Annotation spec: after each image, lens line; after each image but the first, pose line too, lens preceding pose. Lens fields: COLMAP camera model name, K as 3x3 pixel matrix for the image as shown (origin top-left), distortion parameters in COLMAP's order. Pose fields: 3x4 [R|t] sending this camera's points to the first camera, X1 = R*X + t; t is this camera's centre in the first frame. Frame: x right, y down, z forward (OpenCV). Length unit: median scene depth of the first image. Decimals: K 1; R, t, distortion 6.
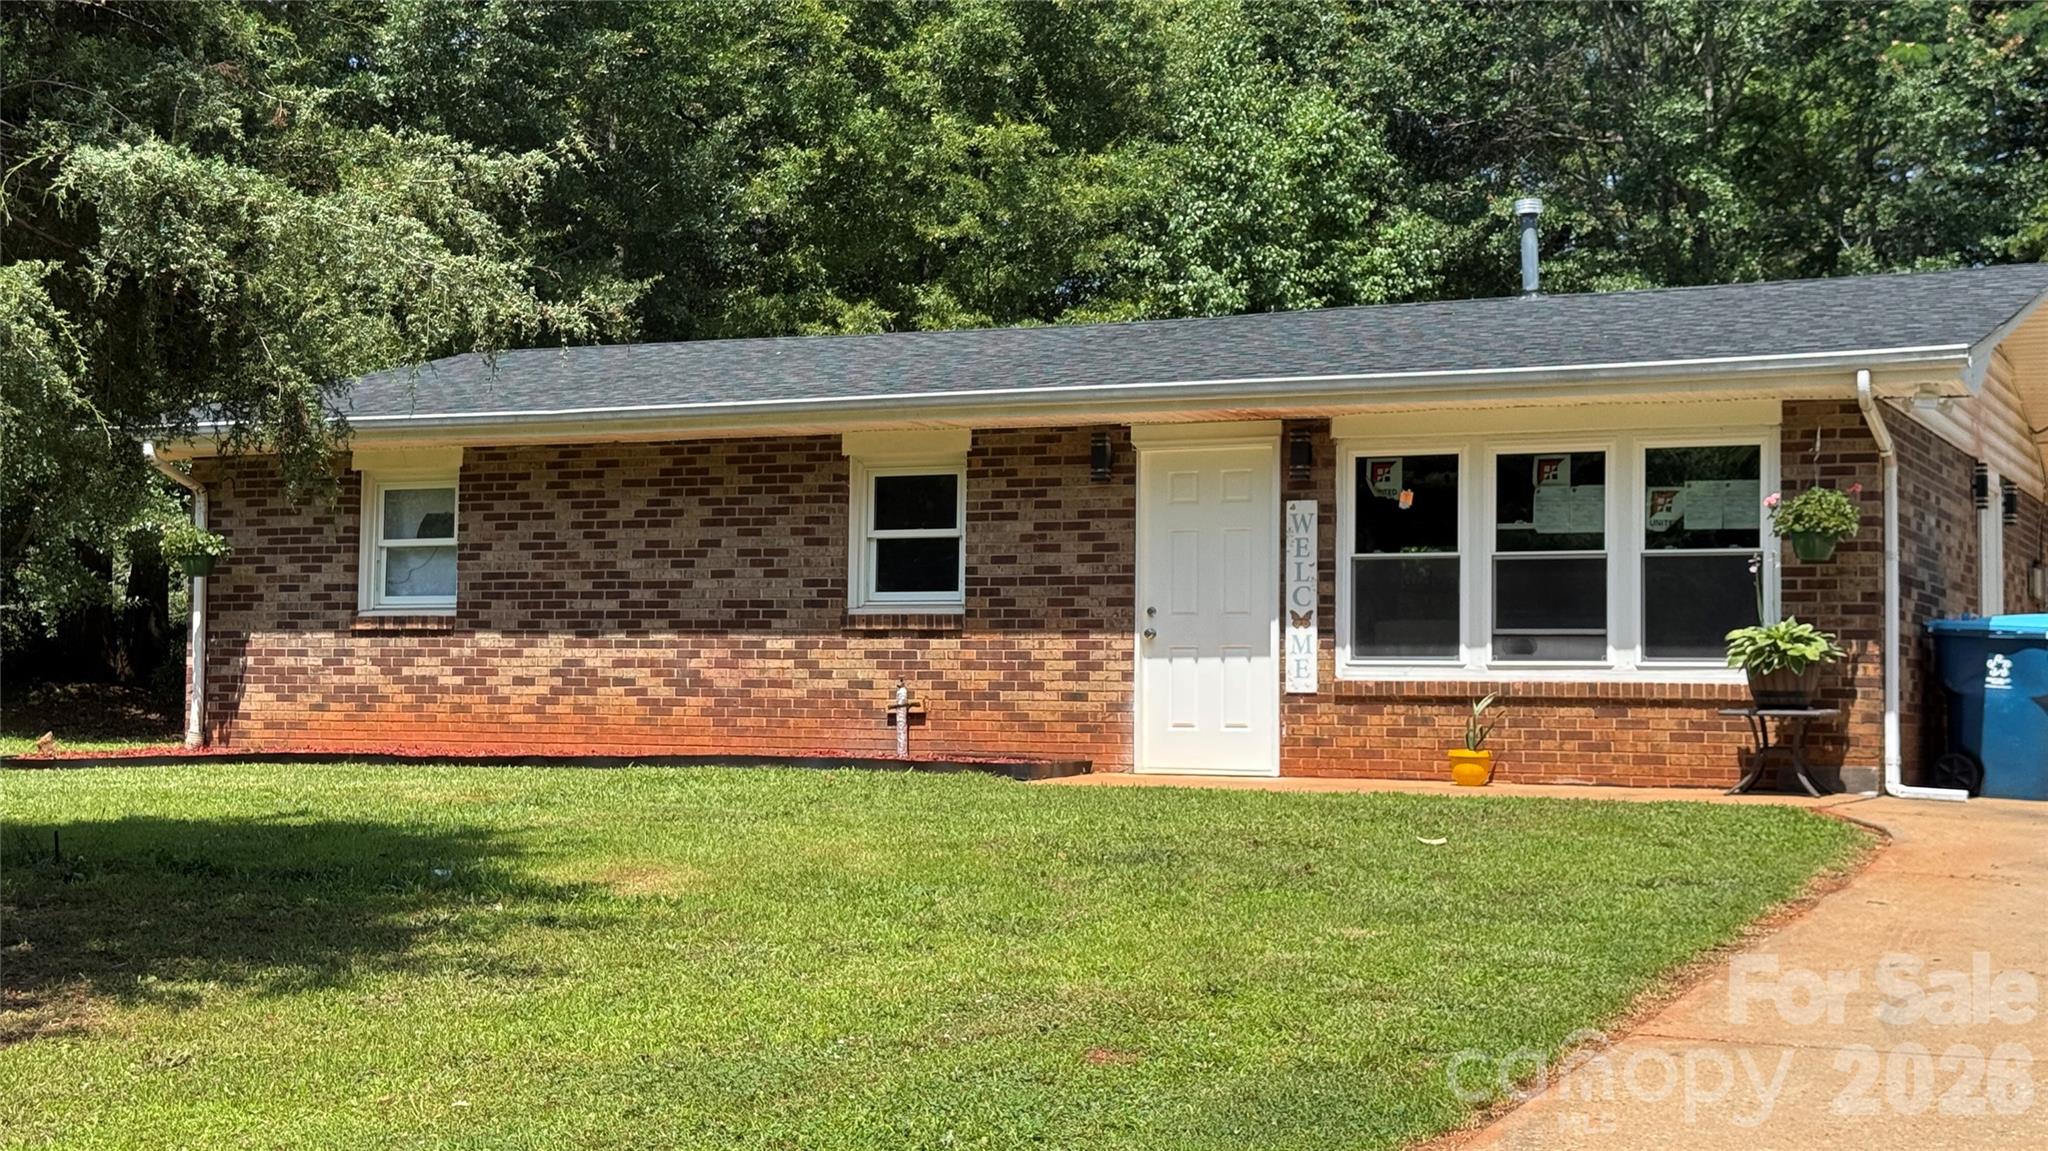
lens RADIAL K [[2838.6, 0, 1019.3], [0, 2838.6, 589.3], [0, 0, 1]] dist [0.152519, -0.072936]
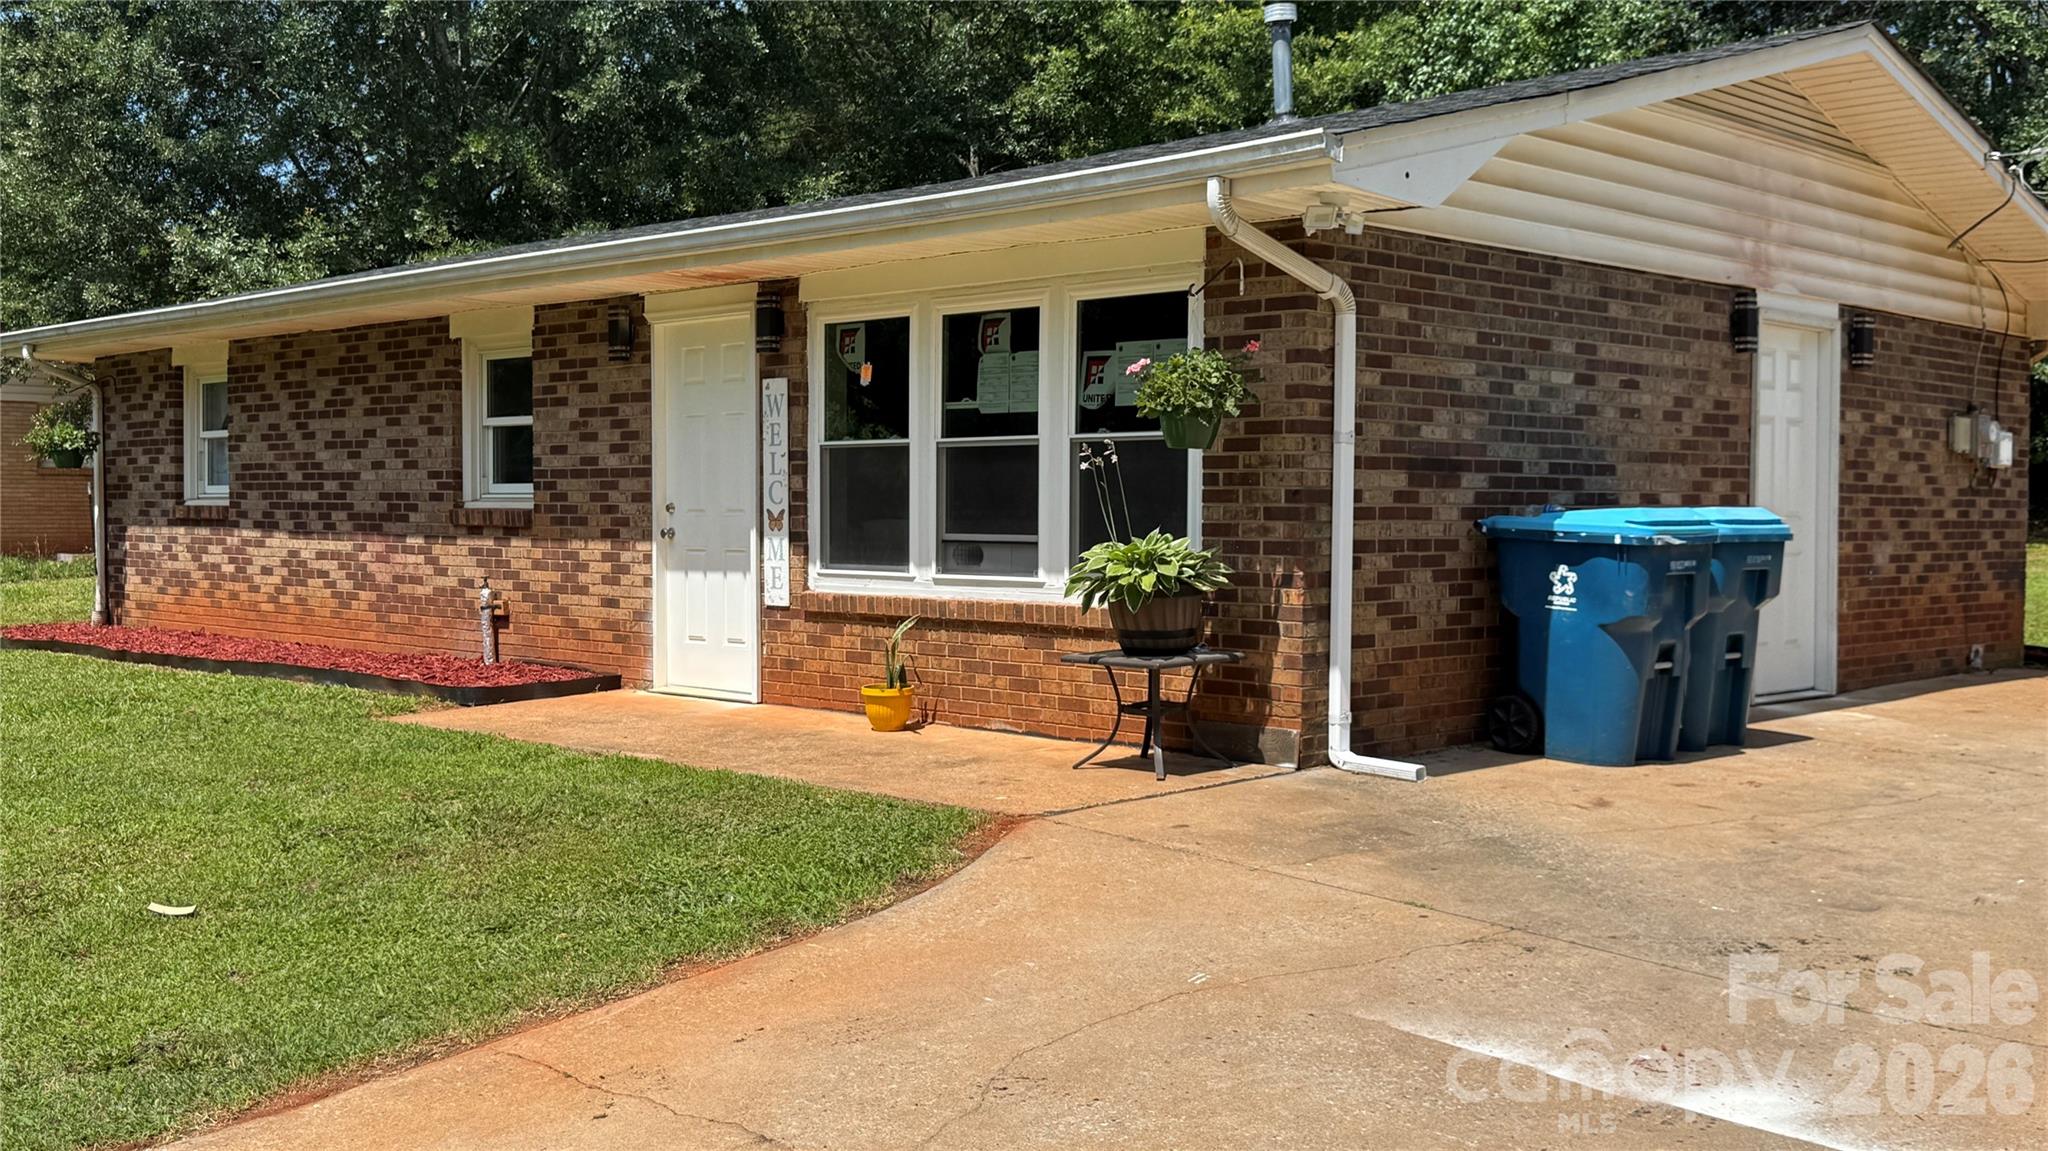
lens RADIAL K [[2020.1, 0, 1012.0], [0, 2020.1, 585.6], [0, 0, 1]] dist [0.199130, -0.429811]
pose [[0.945838, 0.001472, -0.324635, 0.332456], [0.025639, 0.996527, 0.079220, -0.014582], [0.323625, -0.083252, 0.942516, 0.415055]]
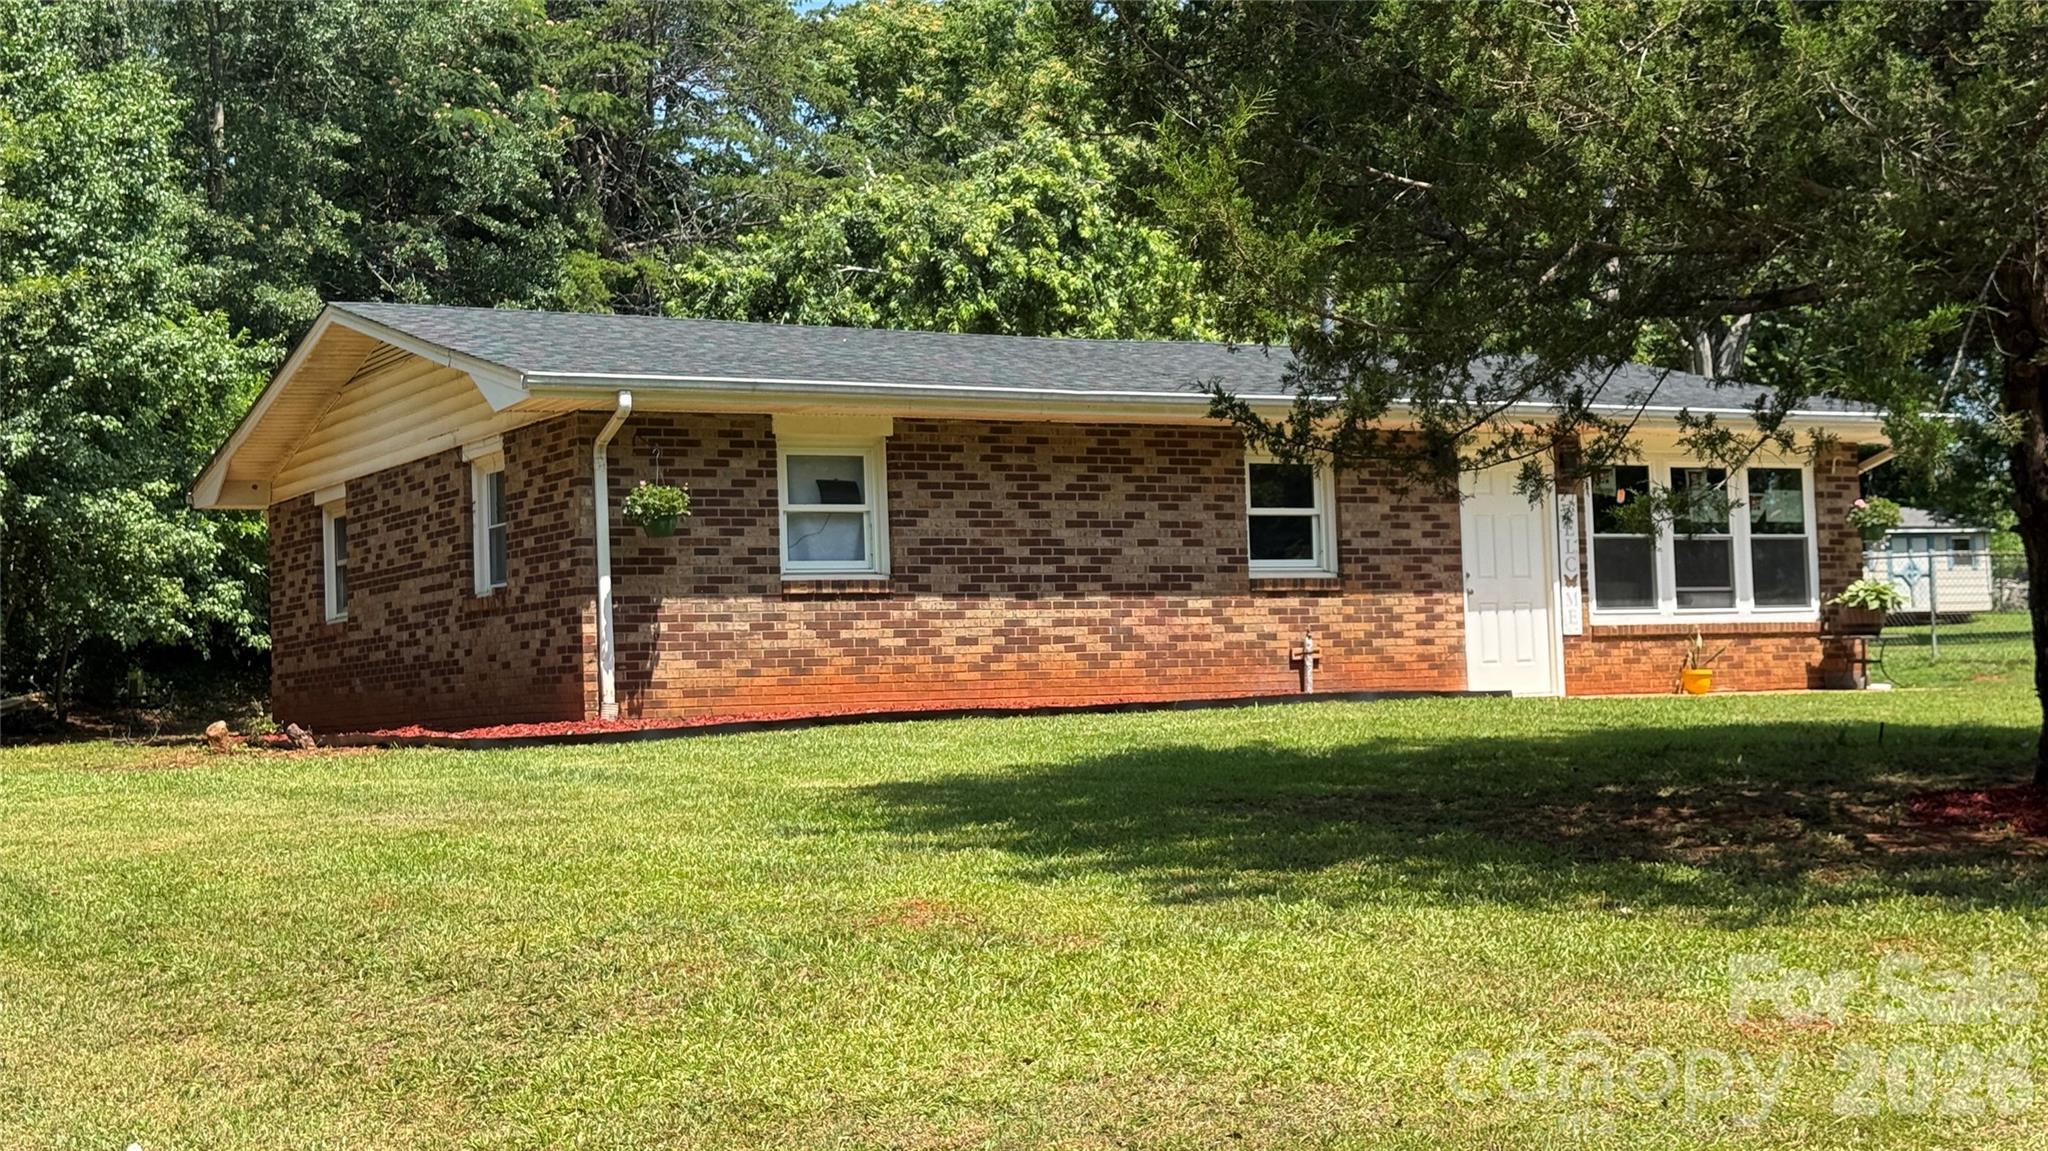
lens RADIAL K [[2838.6, 0, 1019.3], [0, 2838.6, 589.3], [0, 0, 1]] dist [0.152519, -0.072936]
pose [[0.559674, 0.002646, 0.828709, -1.095881], [0.001496, 0.999990, -0.004203, 0.018290], [-0.828712, 0.003592, 0.559664, 0.412351]]
